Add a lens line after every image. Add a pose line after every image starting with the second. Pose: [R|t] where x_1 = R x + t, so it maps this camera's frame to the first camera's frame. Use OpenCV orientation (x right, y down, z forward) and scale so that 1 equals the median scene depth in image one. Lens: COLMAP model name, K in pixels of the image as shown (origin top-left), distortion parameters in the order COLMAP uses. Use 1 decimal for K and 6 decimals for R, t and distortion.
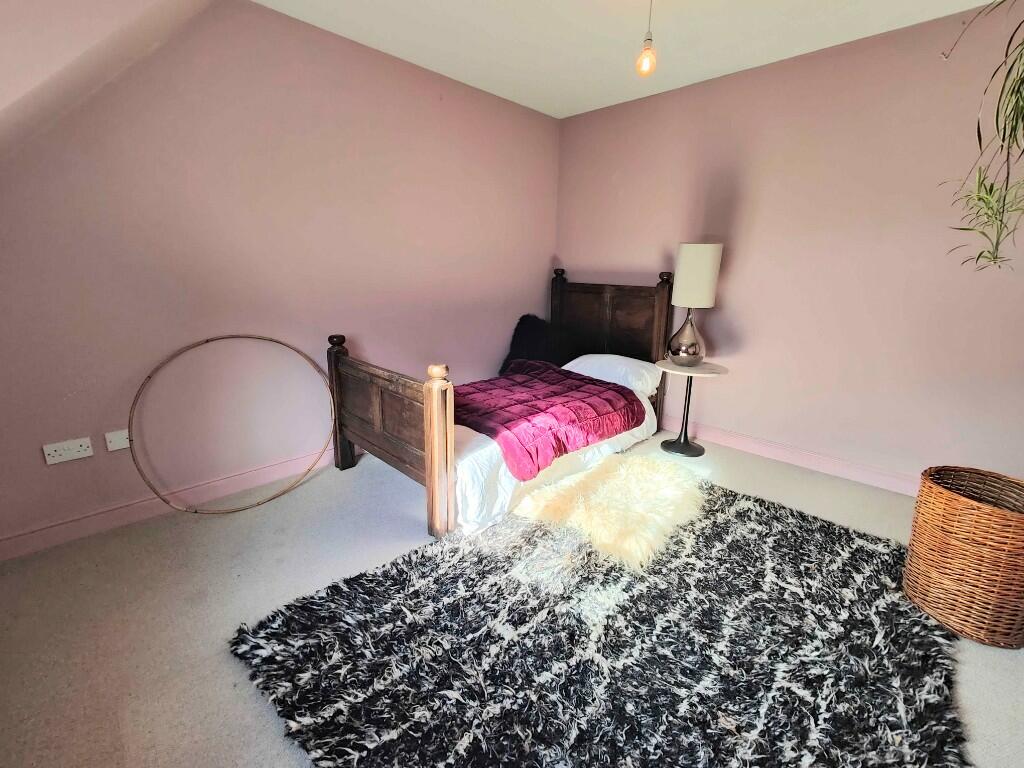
lens RADIAL K [[443.3, 0, 512.0], [0, 443.3, 384.0], [0, 0, 1]] dist [0.000975, 0.000905]
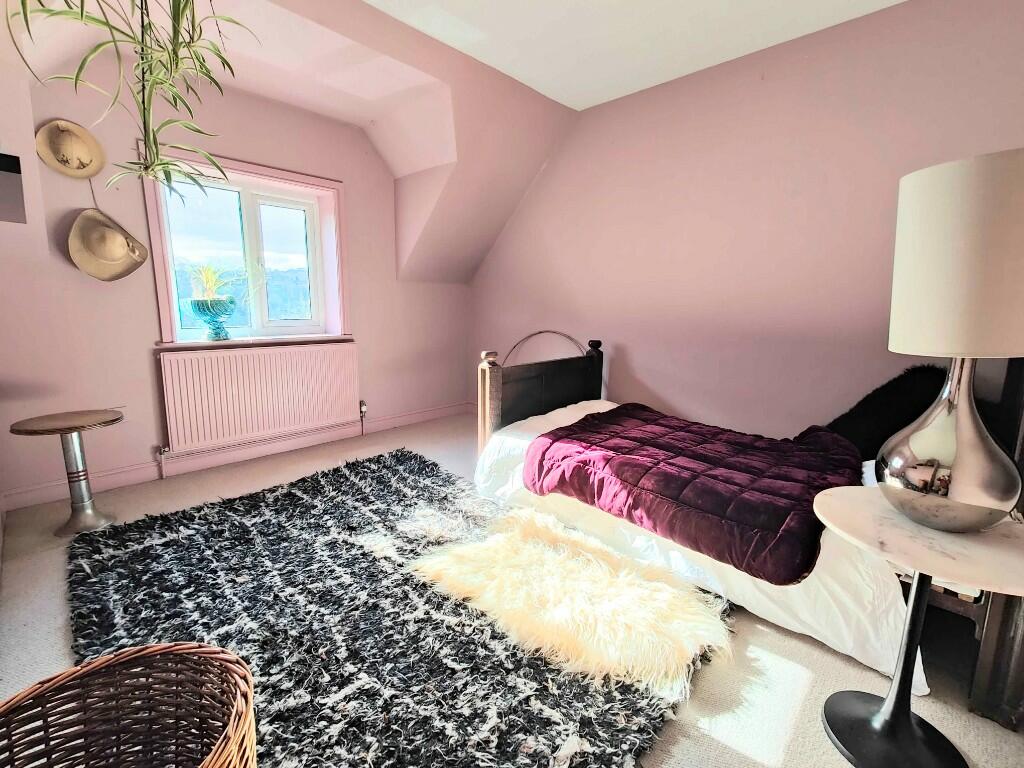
lens RADIAL K [[449.3, 0, 512.0], [0, 449.3, 384.0], [0, 0, 1]] dist [-0.000192, 0.004114]
pose [[0.014124, 0.172822, -0.984852, 1.263200], [-0.265036, 0.950367, 0.162970, -0.202089], [0.964135, 0.258720, 0.059227, 1.107599]]
